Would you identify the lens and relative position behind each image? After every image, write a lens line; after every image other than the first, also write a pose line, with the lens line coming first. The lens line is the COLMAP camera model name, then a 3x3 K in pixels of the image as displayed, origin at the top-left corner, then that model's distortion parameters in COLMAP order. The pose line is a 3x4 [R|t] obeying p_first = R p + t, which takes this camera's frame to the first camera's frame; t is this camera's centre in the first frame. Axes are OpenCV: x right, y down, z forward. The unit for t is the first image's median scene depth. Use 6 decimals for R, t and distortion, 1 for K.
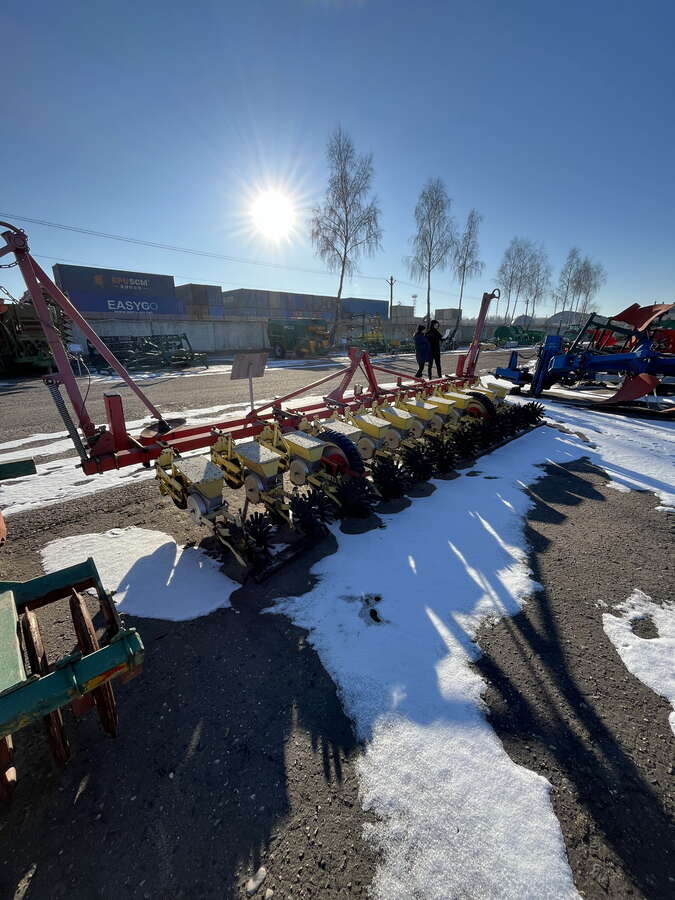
lens RADIAL K [[364.4, 0, 342.7], [0, 364.4, 446.7], [0, 0, 1]] dist [-0.005031, 0.000669]
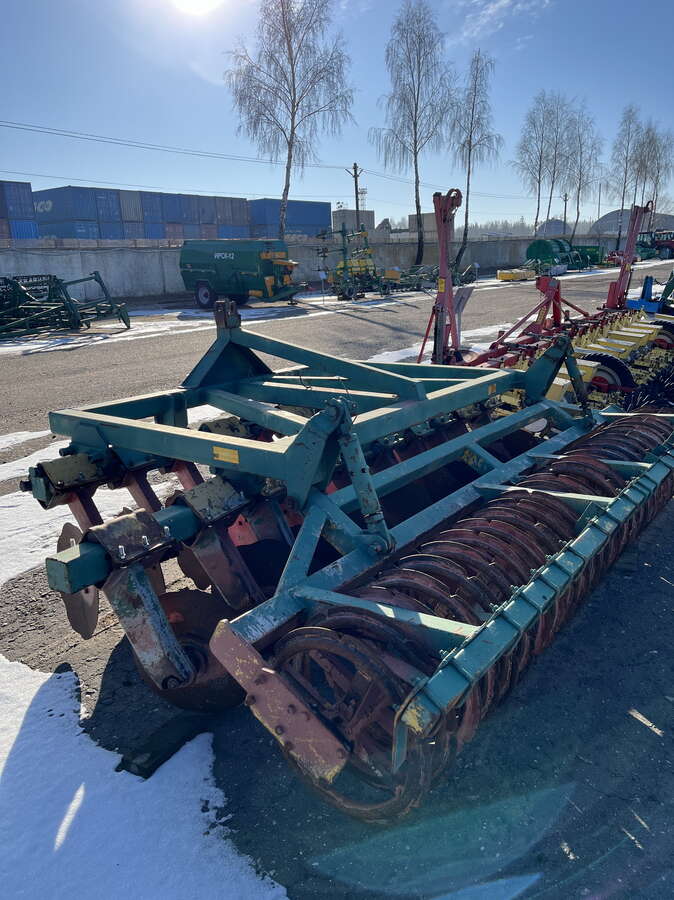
lens RADIAL K [[684.4, 0, 330.6], [0, 684.4, 443.2], [0, 0, 1]] dist [0.059556, -0.077715]
pose [[0.987889, -0.072076, 0.137406, -0.091571], [0.077833, 0.996280, -0.036992, 0.019581], [-0.134229, 0.047239, 0.989824, -0.073007]]
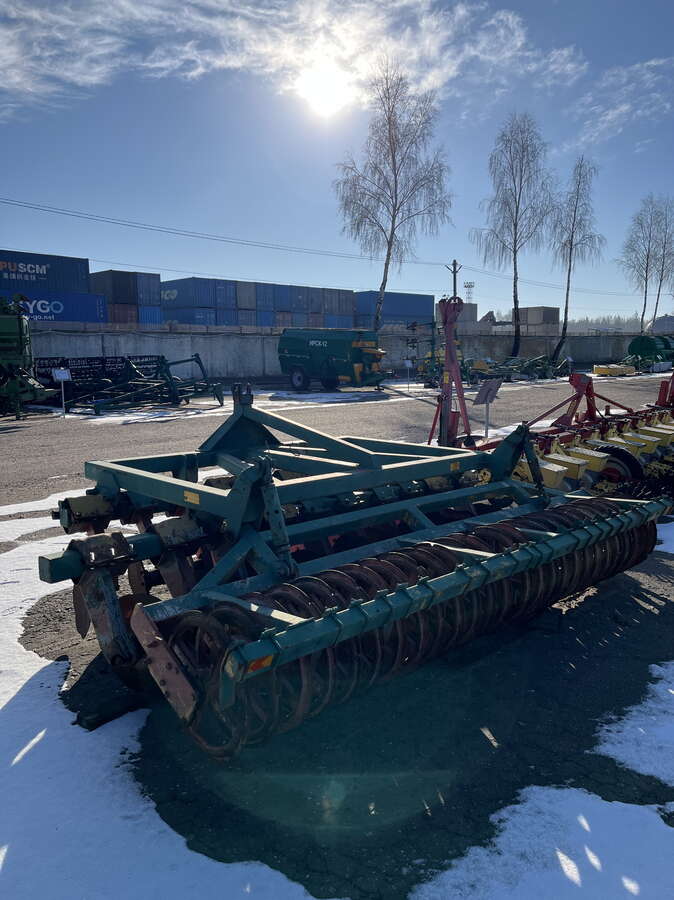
lens RADIAL K [[684.4, 0, 329.3], [0, 684.4, 439.0], [0, 0, 1]] dist [0.059556, -0.077715]
pose [[0.999988, -0.002674, -0.004101, -0.074281], [0.001940, 0.985527, -0.169507, 0.025099], [0.004495, 0.169497, 0.985520, -0.093272]]
